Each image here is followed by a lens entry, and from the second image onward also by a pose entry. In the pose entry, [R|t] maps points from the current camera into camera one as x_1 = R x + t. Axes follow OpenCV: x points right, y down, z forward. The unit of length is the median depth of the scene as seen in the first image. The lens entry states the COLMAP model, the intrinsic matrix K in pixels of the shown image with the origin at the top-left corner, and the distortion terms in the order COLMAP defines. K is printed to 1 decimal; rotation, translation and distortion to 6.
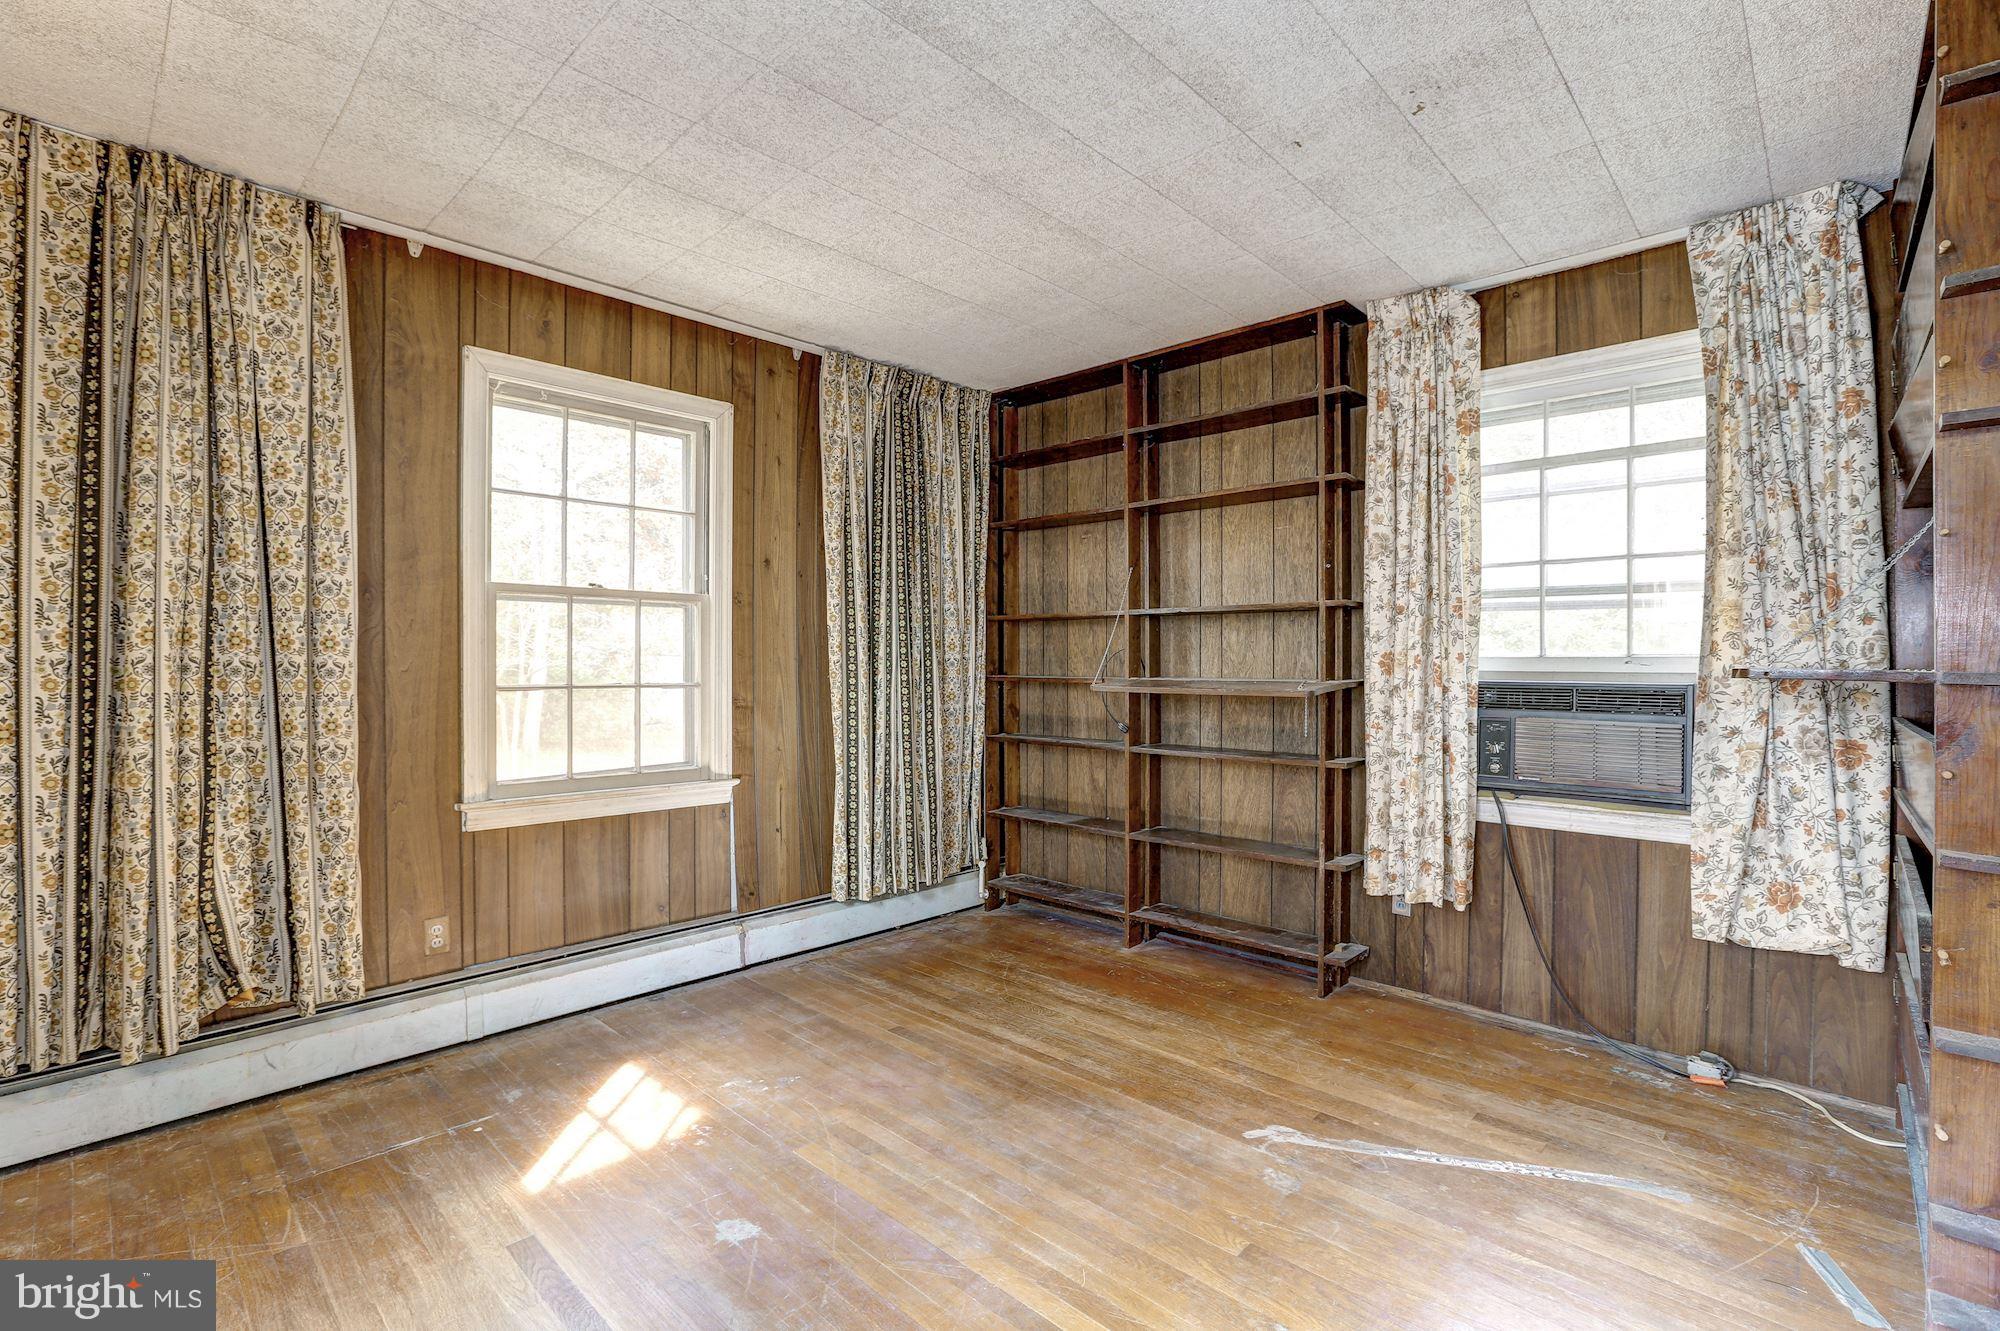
lens RADIAL K [[903.8, 0, 992.3], [0, 903.8, 662.2], [0, 0, 1]] dist [-0.003178, 0.000701]
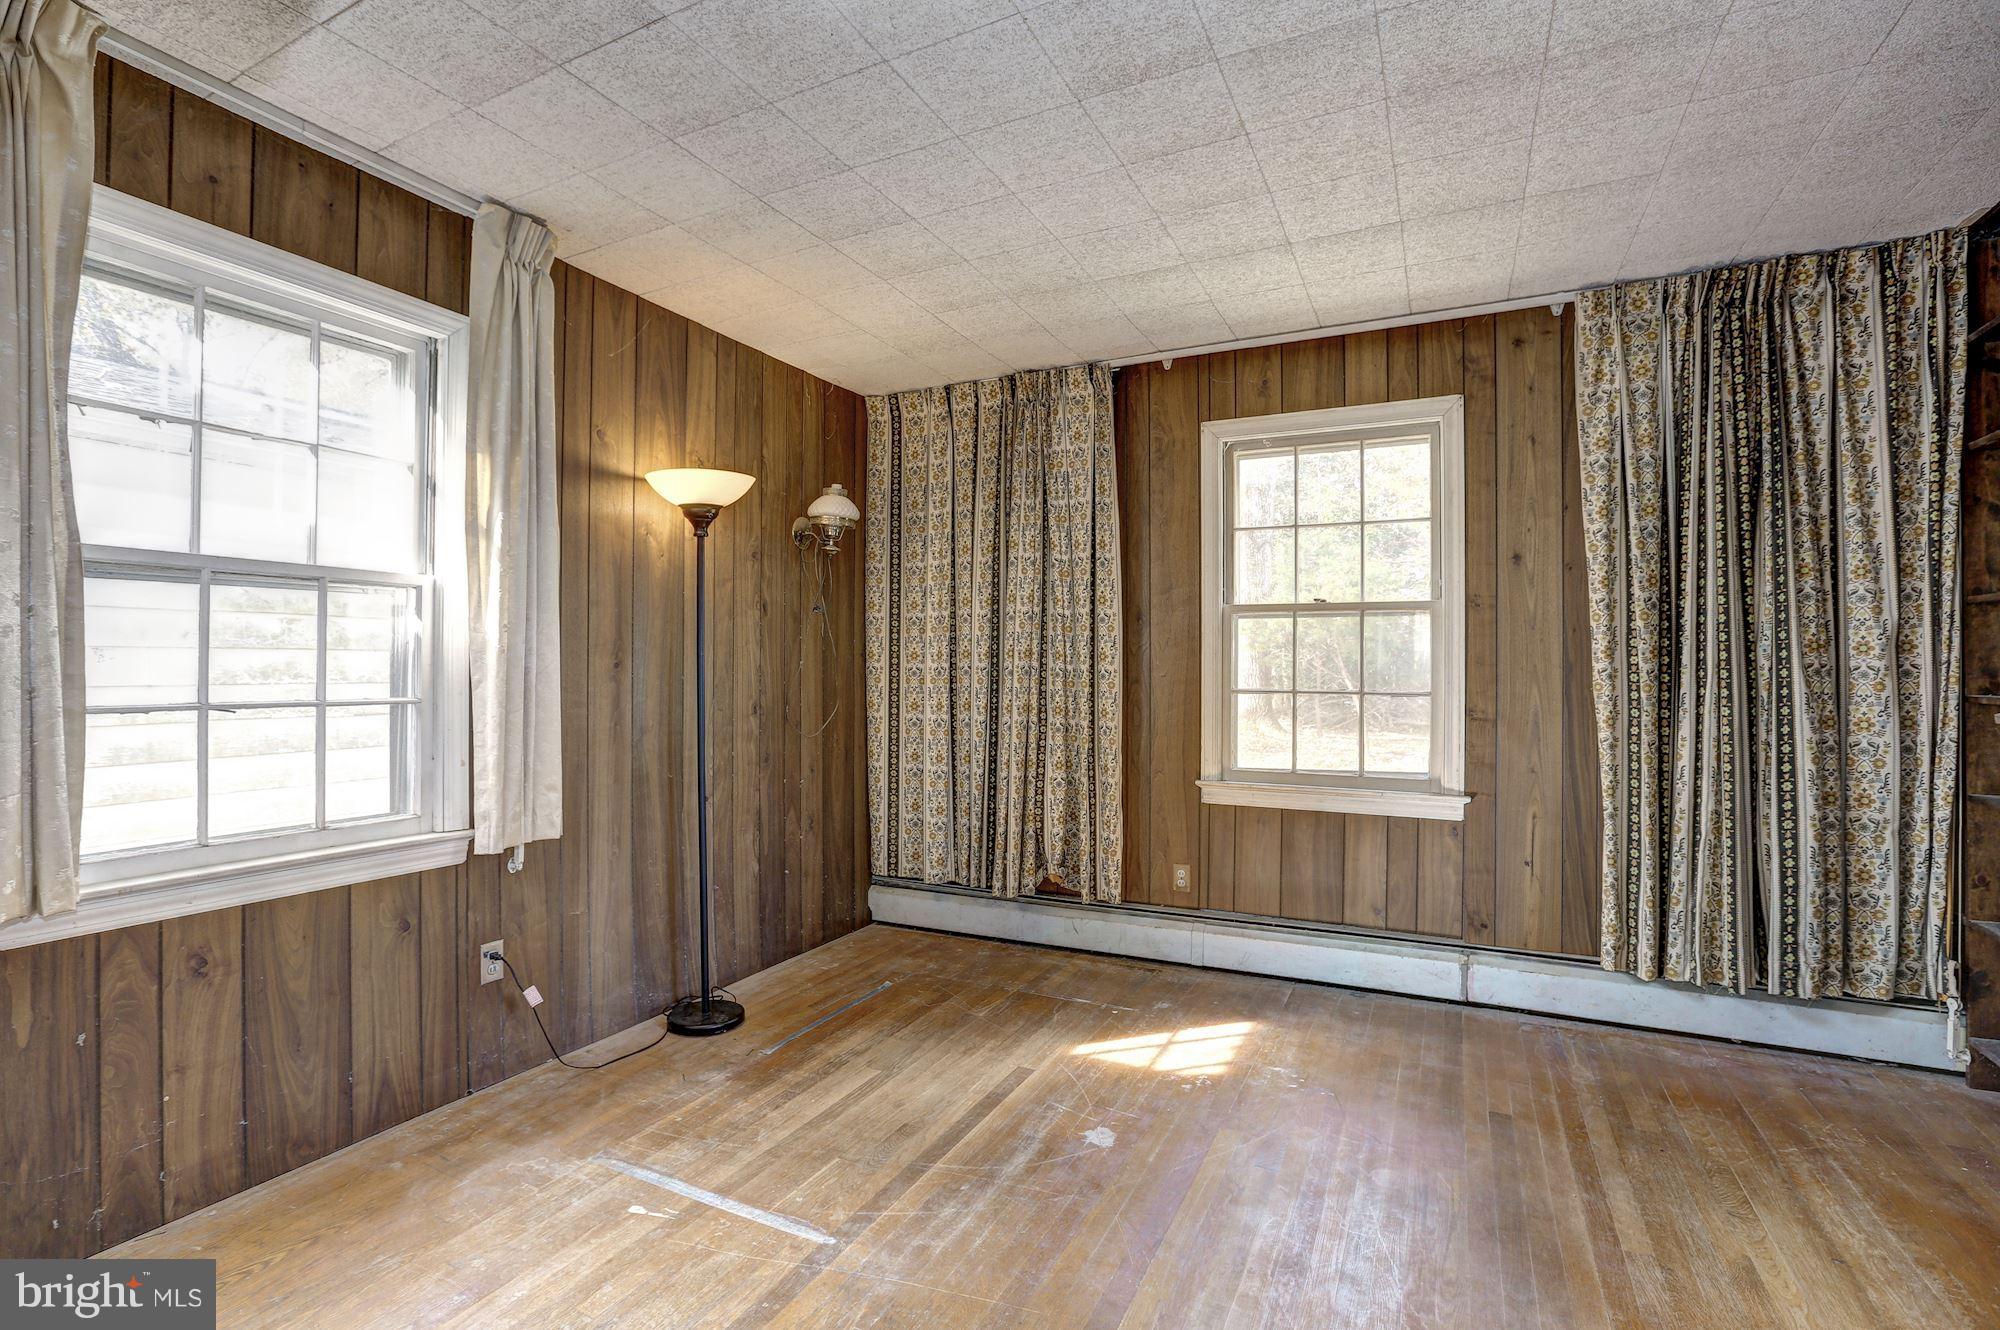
lens RADIAL K [[926.4, 0, 1007.2], [0, 926.4, 654.1], [0, 0, 1]] dist [-0.056889, 0.034190]
pose [[0.330199, -0.011442, -0.943842, 0.503797], [-0.003834, 0.999902, -0.013463, -0.002782], [0.943904, 0.008064, 0.330123, 0.278716]]
